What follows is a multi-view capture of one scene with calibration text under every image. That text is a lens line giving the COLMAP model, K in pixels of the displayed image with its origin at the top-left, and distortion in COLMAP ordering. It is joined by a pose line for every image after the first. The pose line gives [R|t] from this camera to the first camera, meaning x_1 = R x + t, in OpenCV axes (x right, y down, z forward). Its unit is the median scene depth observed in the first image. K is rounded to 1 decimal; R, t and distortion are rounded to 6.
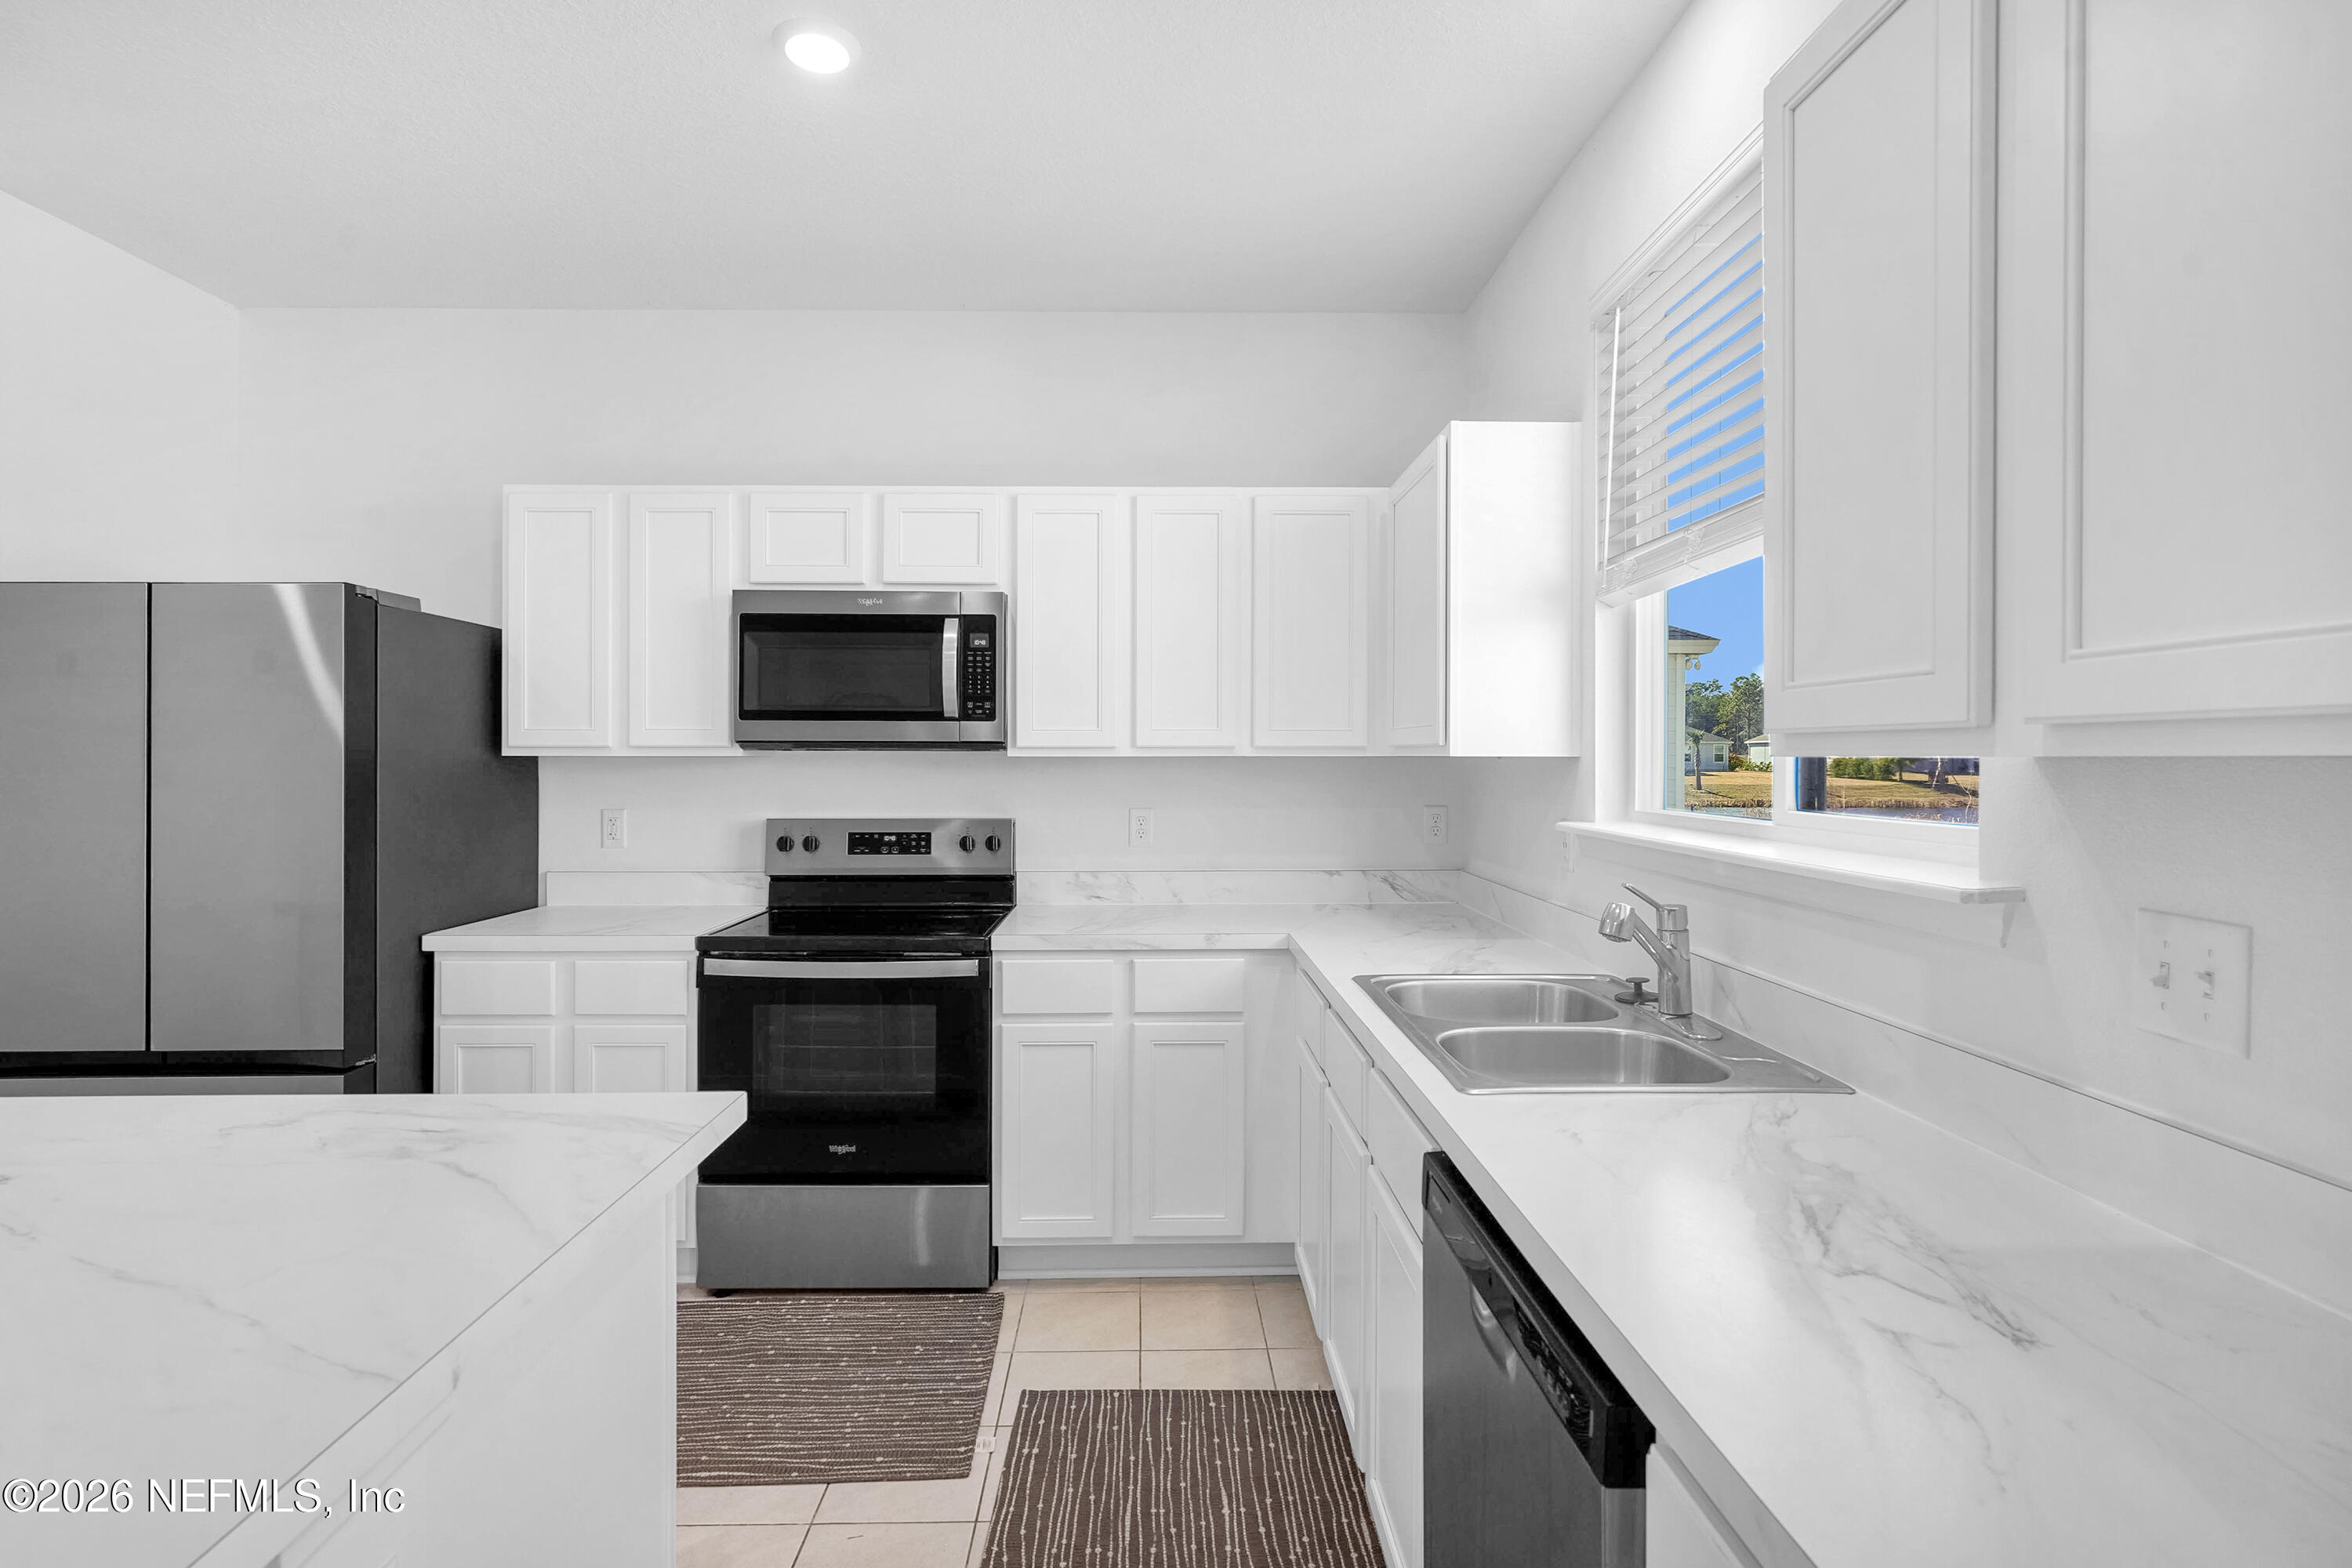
lens RADIAL K [[1168.9, 0, 1149.7], [0, 1168.9, 758.1], [0, 0, 1]] dist [-0.005745, -0.000214]
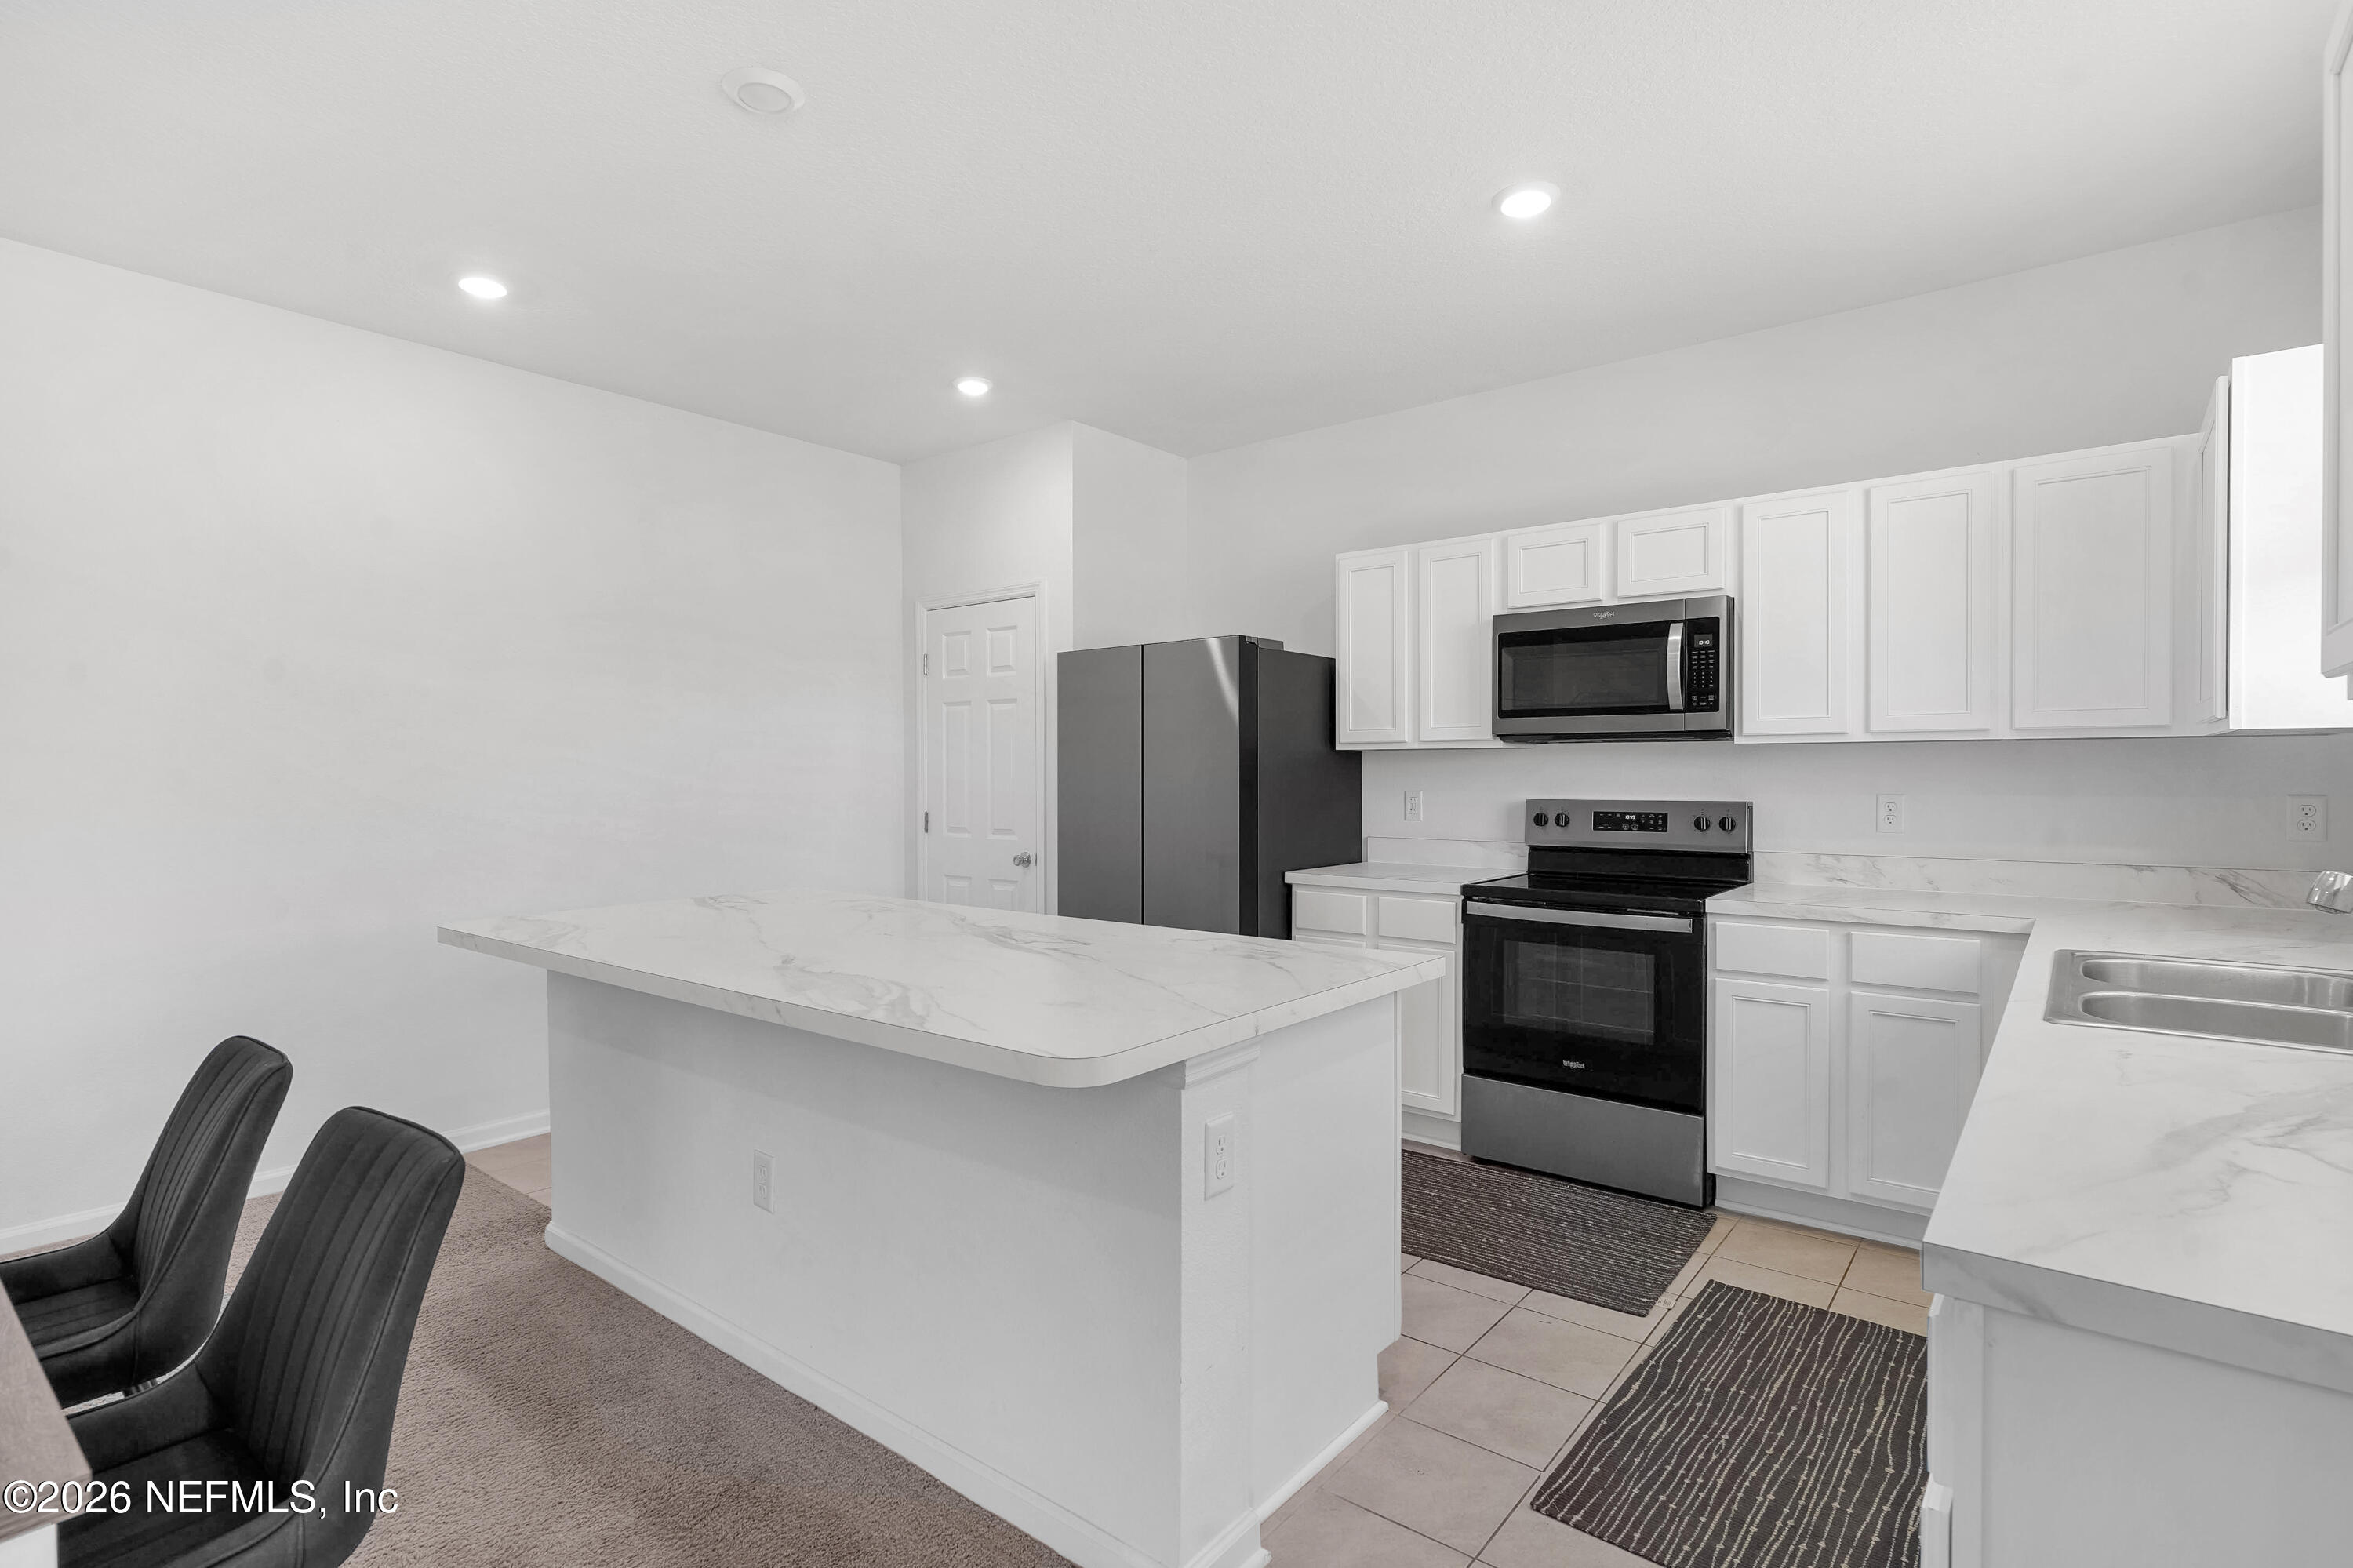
lens RADIAL K [[1141.3, 0, 1148.4], [0, 1141.3, 779.6], [0, 0, 1]] dist [-0.002170, -0.000175]
pose [[0.761652, 0.002006, -0.647983, 0.161577], [0.003596, 0.999967, 0.007323, 0.023520], [0.647977, -0.007908, 0.761619, -0.186595]]
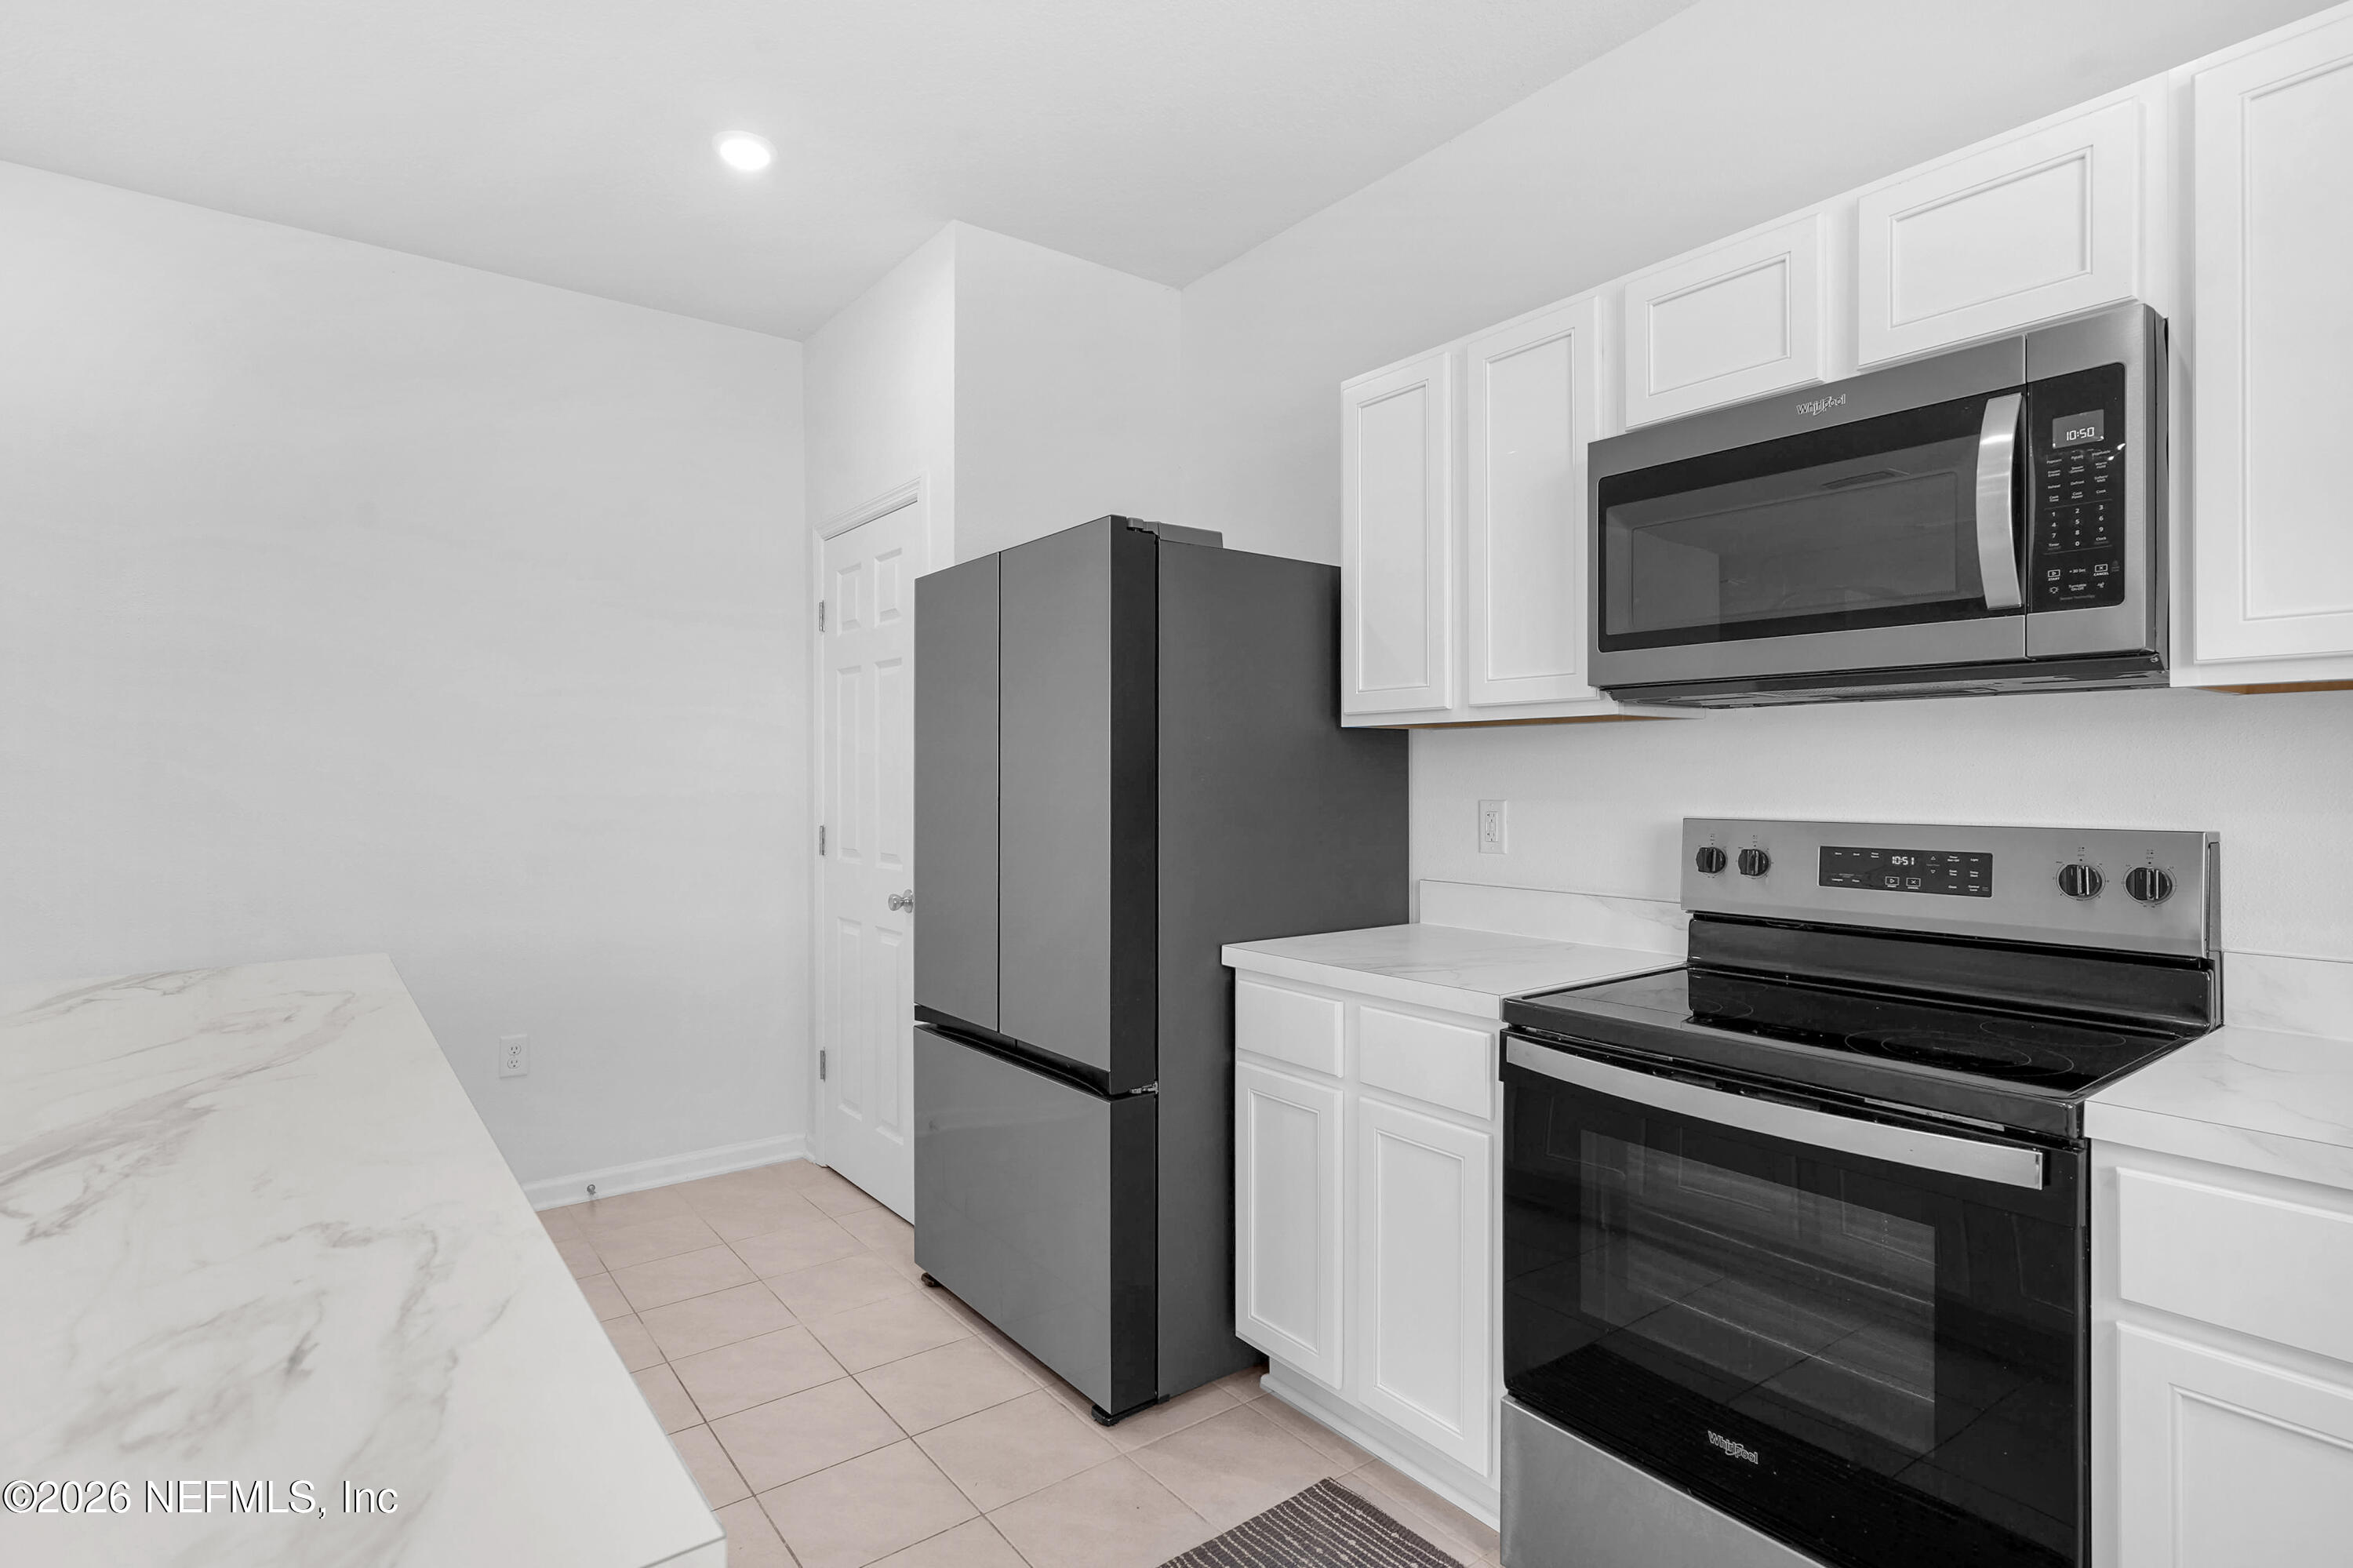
lens RADIAL K [[1158.7, 0, 1169.4], [0, 1158.7, 772.8], [0, 0, 1]] dist [-0.001673, 0.000031]
pose [[0.595867, -0.004519, -0.803070, 0.002962], [0.003268, 0.999990, -0.003202, 0.032171], [0.803076, -0.000717, 0.595876, 0.460662]]
